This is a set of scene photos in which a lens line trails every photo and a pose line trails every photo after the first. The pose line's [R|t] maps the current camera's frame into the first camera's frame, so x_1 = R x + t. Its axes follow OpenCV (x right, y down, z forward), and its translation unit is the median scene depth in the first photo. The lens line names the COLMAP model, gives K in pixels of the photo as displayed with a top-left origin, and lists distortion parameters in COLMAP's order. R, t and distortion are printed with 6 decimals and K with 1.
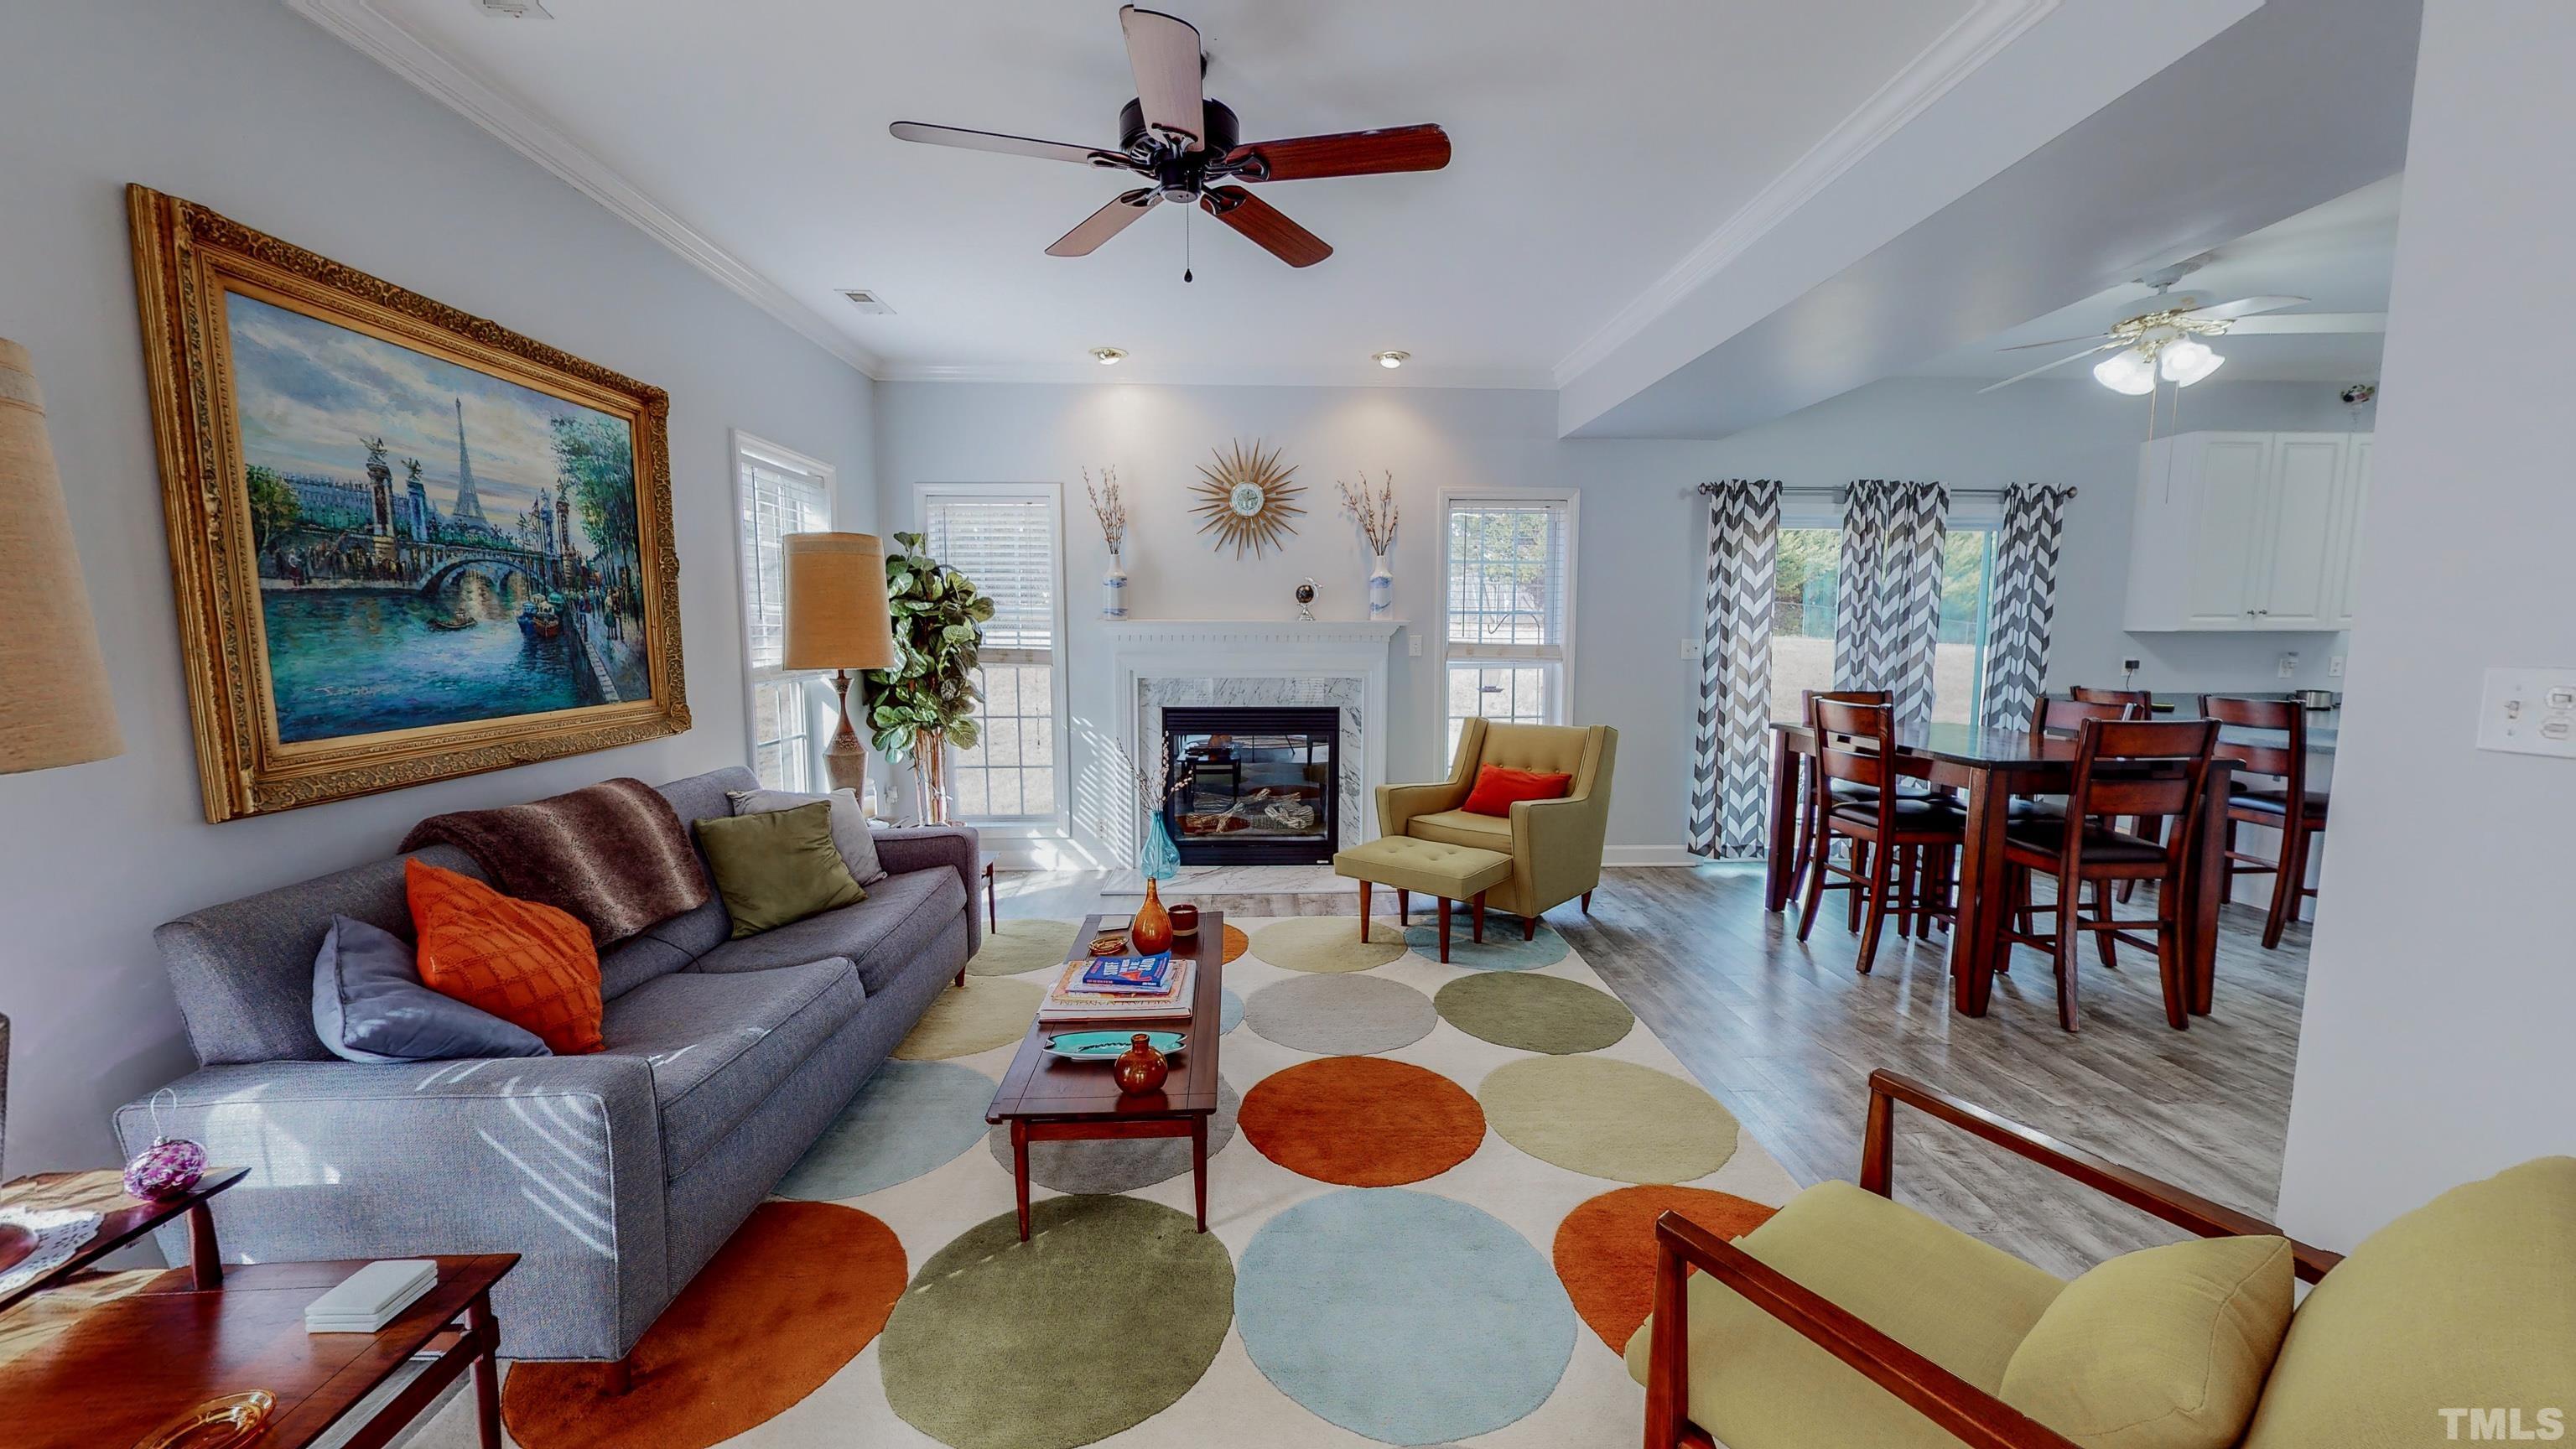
lens RADIAL K [[945.0, 0, 1288.5], [0, 945.0, 725.7], [0, 0, 1]] dist [0.000293, -0.000090]
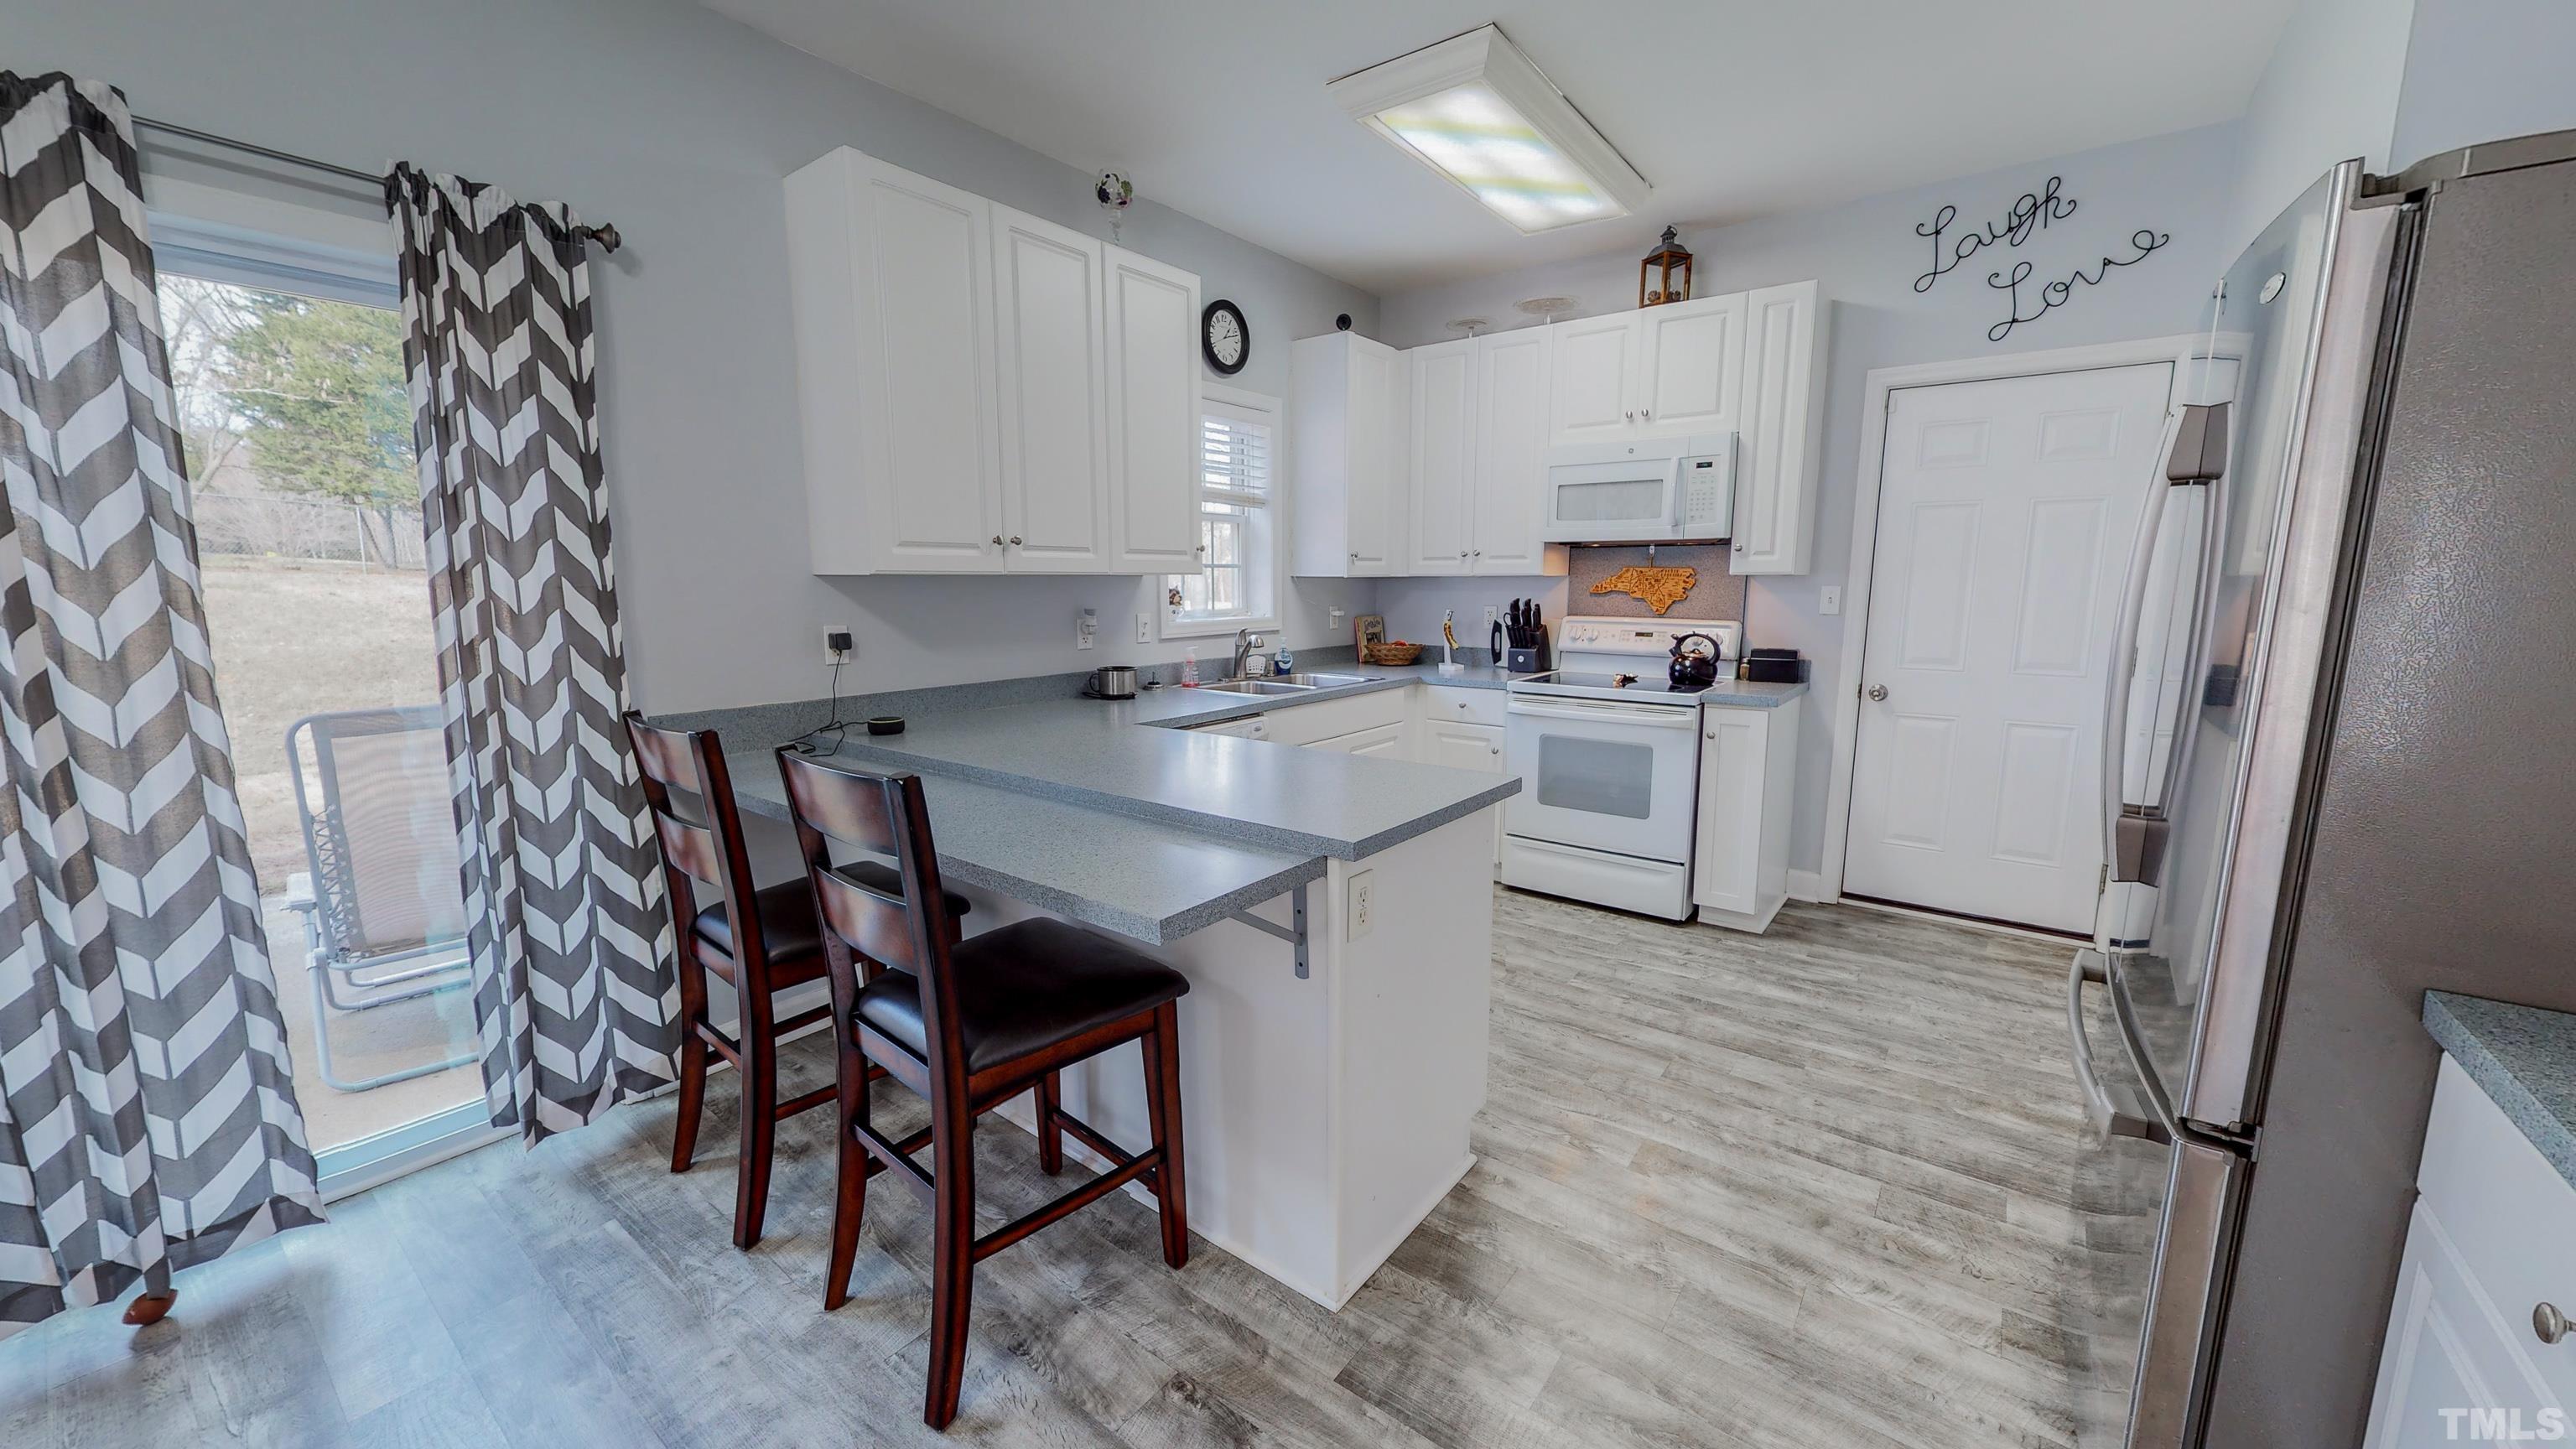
lens RADIAL K [[945.0, 0, 1287.4], [0, 945.0, 726.9], [0, 0, 1]] dist [0.000293, -0.000090]
pose [[0.637384, -0.123027, 0.760661, 0.995172], [0.079303, 0.992403, 0.094057, -0.073226], [-0.766454, 0.000372, 0.642299, 0.743161]]
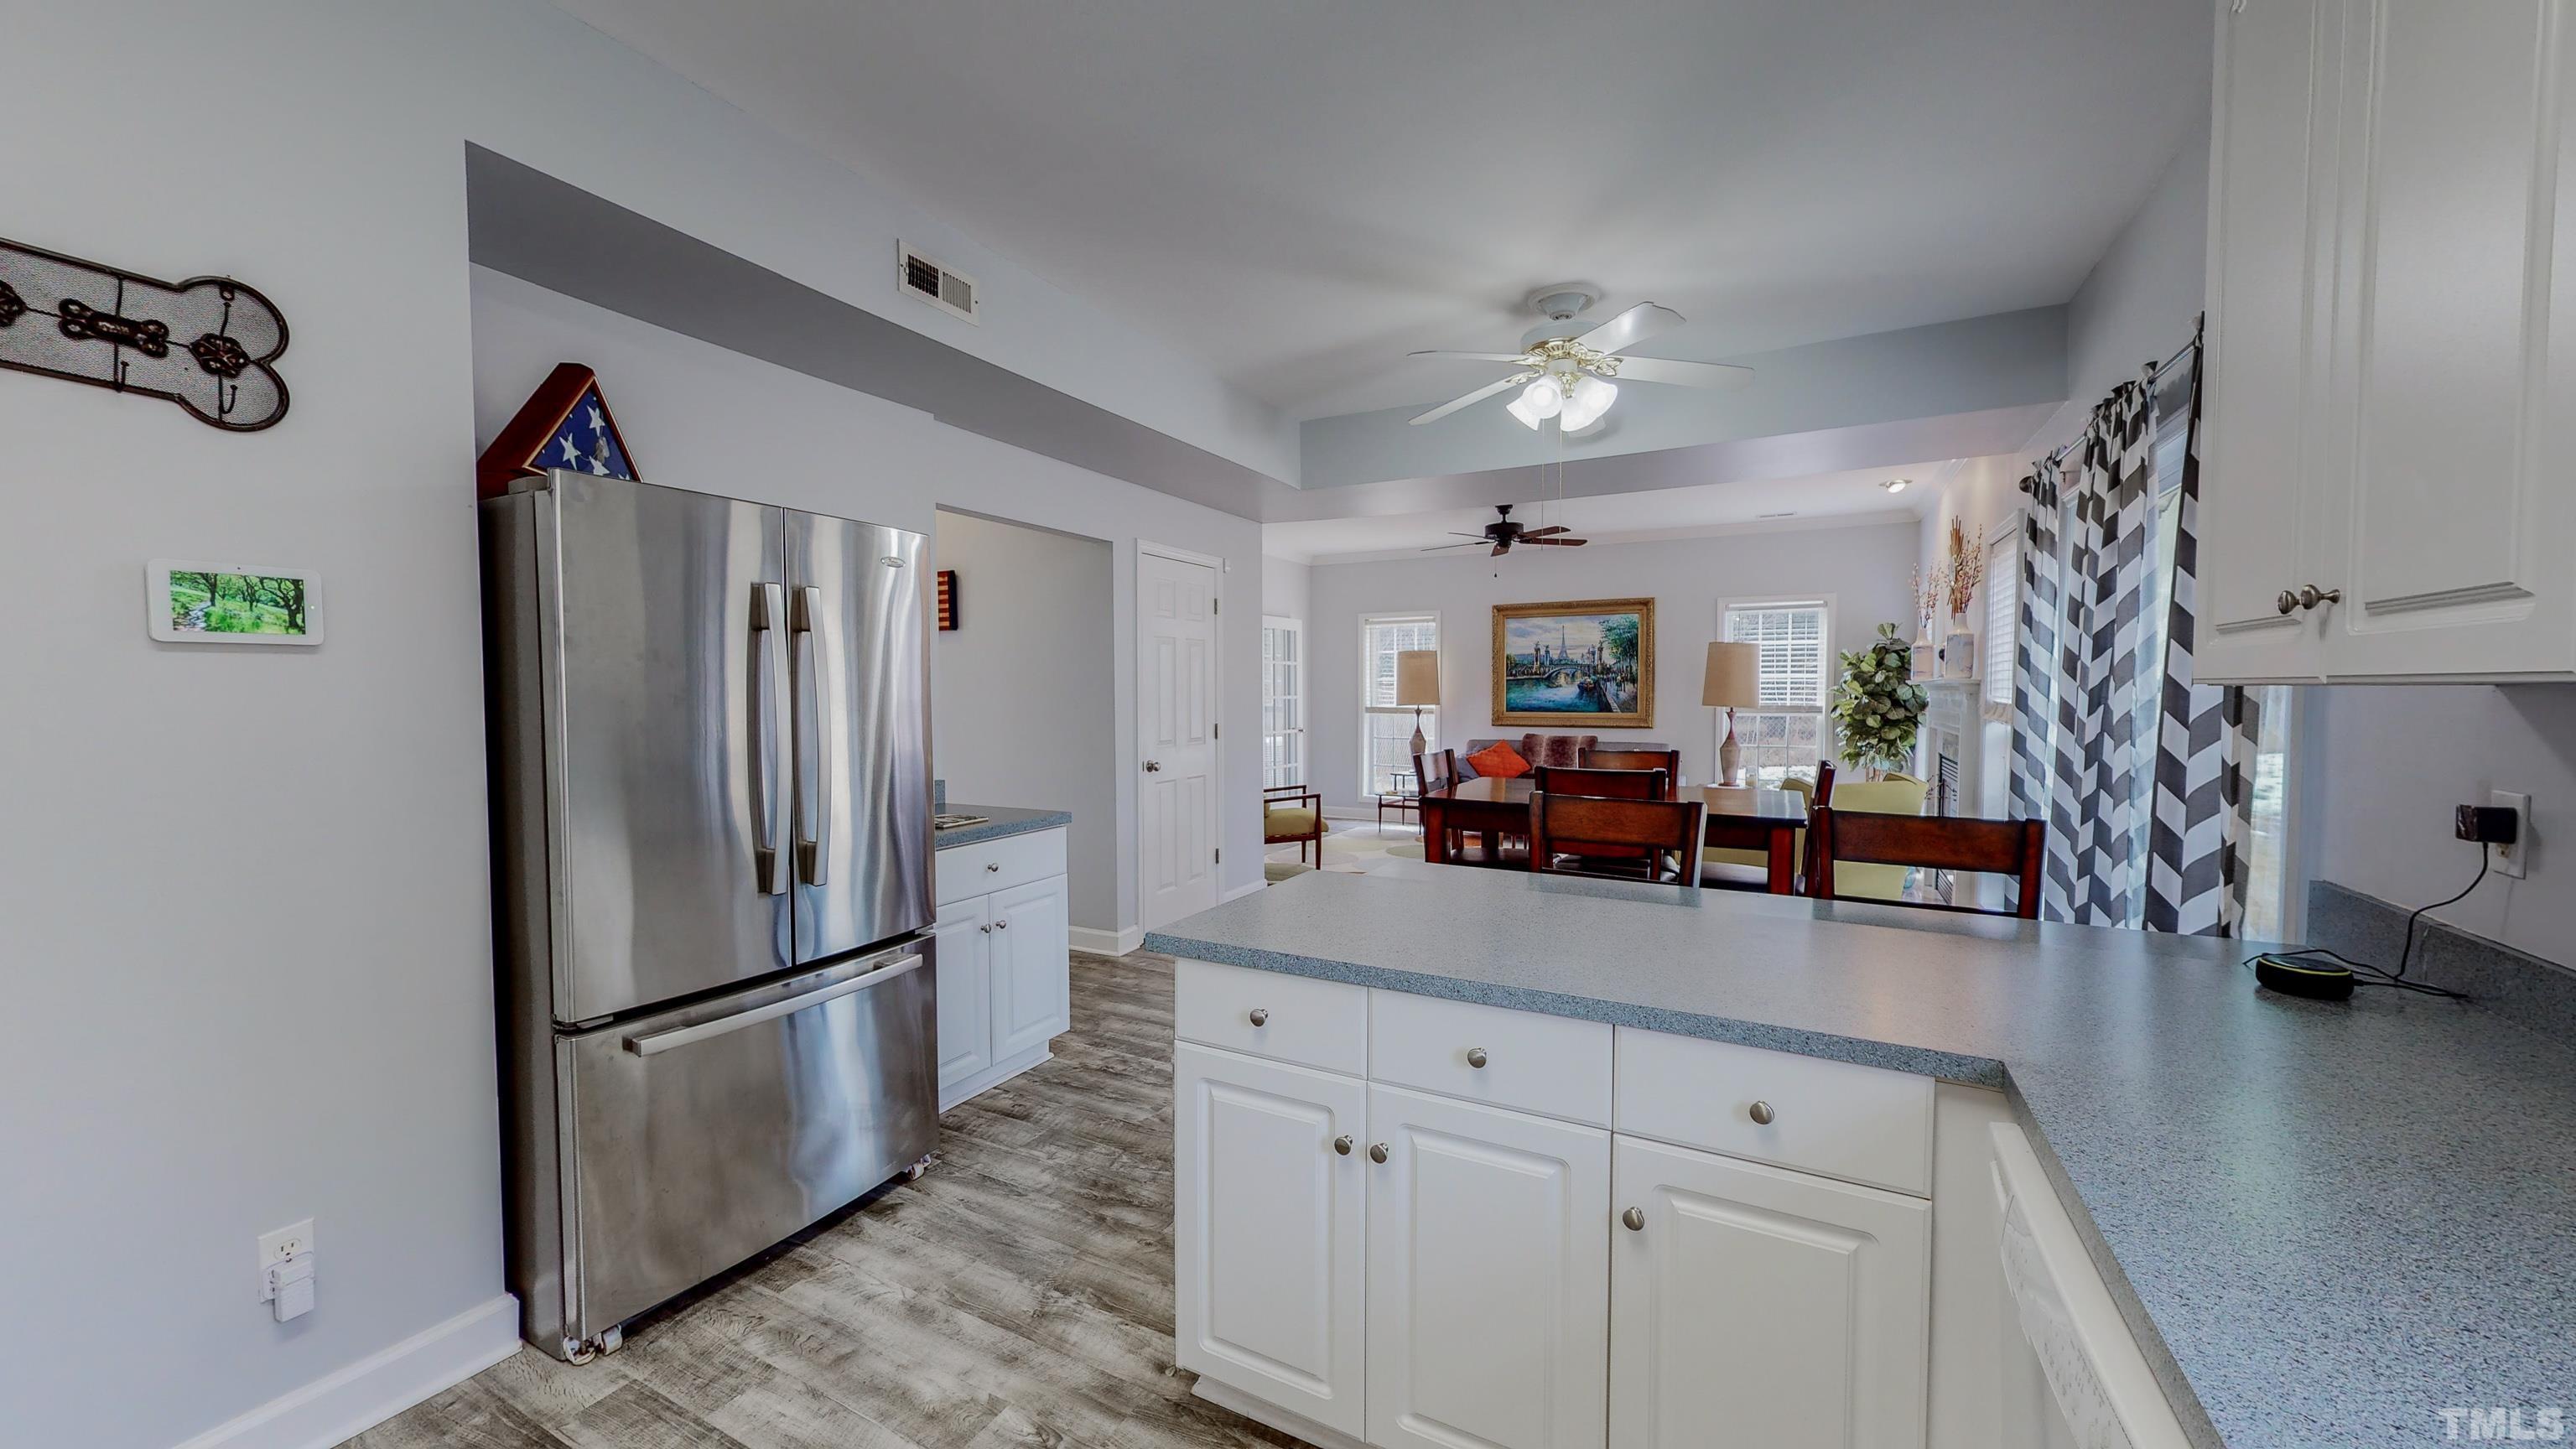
lens RADIAL K [[945.0, 0, 1286.1], [0, 945.0, 729.3], [0, 0, 1]] dist [0.000293, -0.000090]
pose [[-0.503222, 0.036485, -0.863387, 1.912694], [-0.087908, 0.991764, 0.093147, -0.128130], [0.859674, 0.122772, -0.495870, 1.298771]]
